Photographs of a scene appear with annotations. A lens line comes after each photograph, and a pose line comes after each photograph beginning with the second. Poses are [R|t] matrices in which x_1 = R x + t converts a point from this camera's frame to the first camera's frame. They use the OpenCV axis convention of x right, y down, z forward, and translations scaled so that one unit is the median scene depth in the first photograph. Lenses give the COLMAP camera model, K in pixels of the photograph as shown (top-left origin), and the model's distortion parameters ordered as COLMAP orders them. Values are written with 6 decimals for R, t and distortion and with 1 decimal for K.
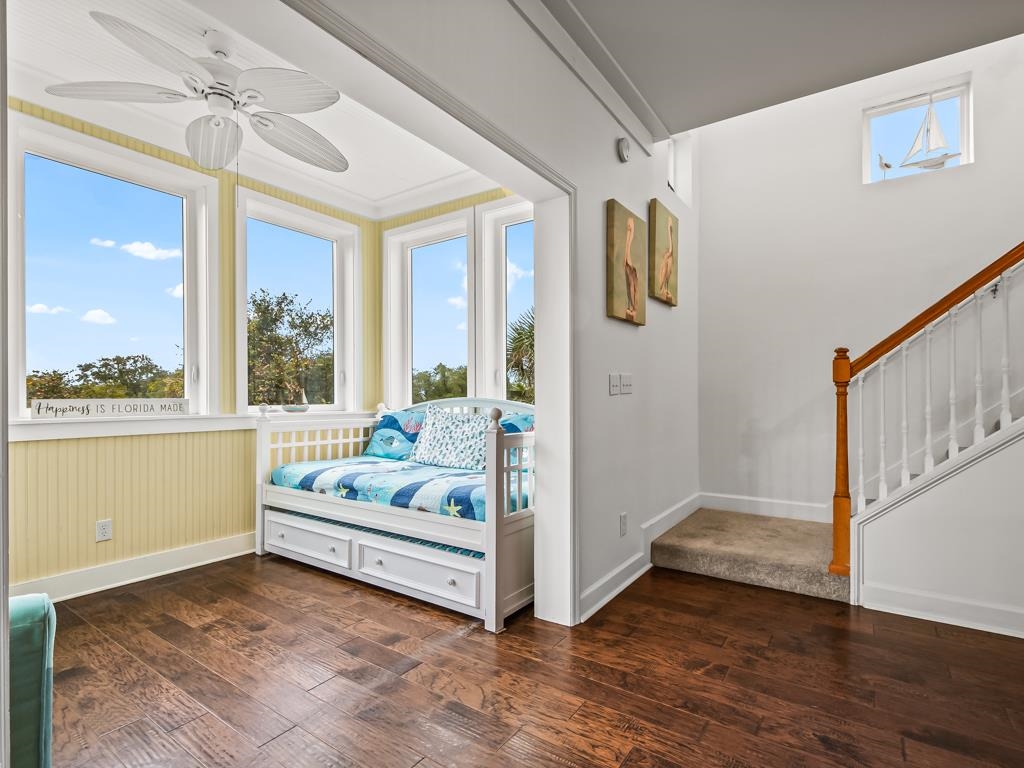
lens RADIAL K [[500.6, 0, 541.7], [0, 500.6, 396.3], [0, 0, 1]] dist [0.003554, -0.000237]
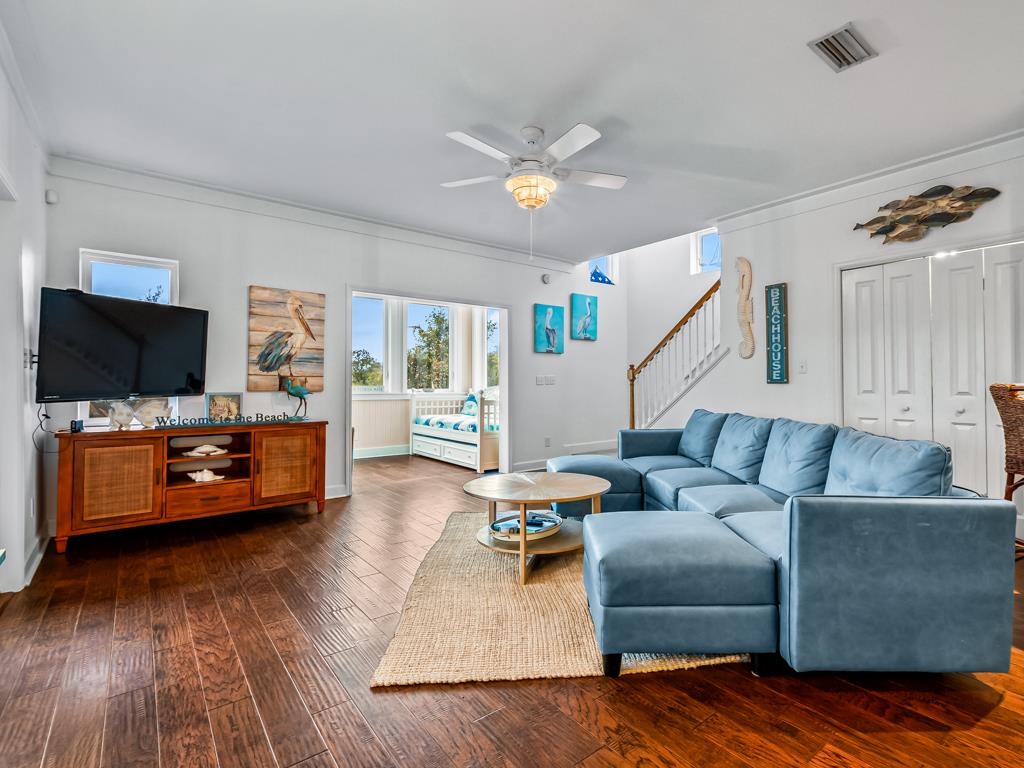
lens RADIAL K [[509.1, 0, 564.8], [0, 509.1, 372.0], [0, 0, 1]] dist [0.004644, 0.001221]
pose [[0.956923, -0.003390, -0.290322, 0.833999], [-0.003691, 0.999709, -0.023840, -0.005655], [0.290319, 0.023885, 0.956632, -1.090118]]
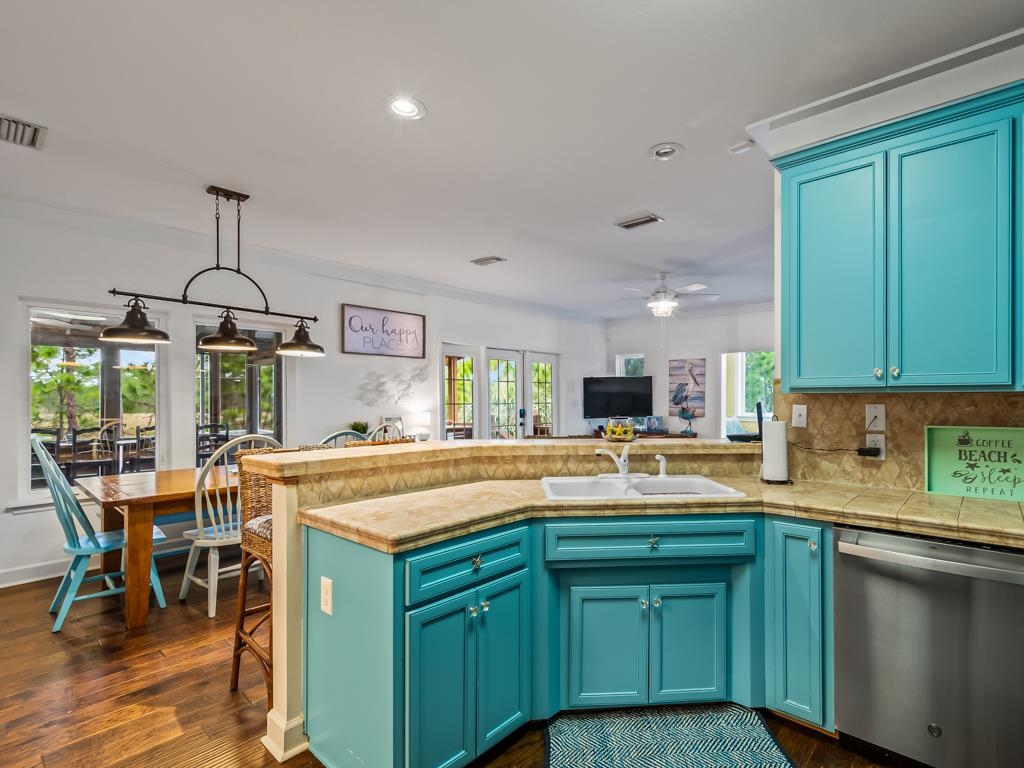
lens RADIAL K [[500.6, 0, 541.7], [0, 500.6, 396.3], [0, 0, 1]] dist [0.003554, -0.000237]
pose [[-0.140552, 0.000595, -0.990073, 2.307350], [0.000745, 1.000000, 0.000495, -0.087861], [0.990073, -0.000668, -0.140553, -0.285550]]
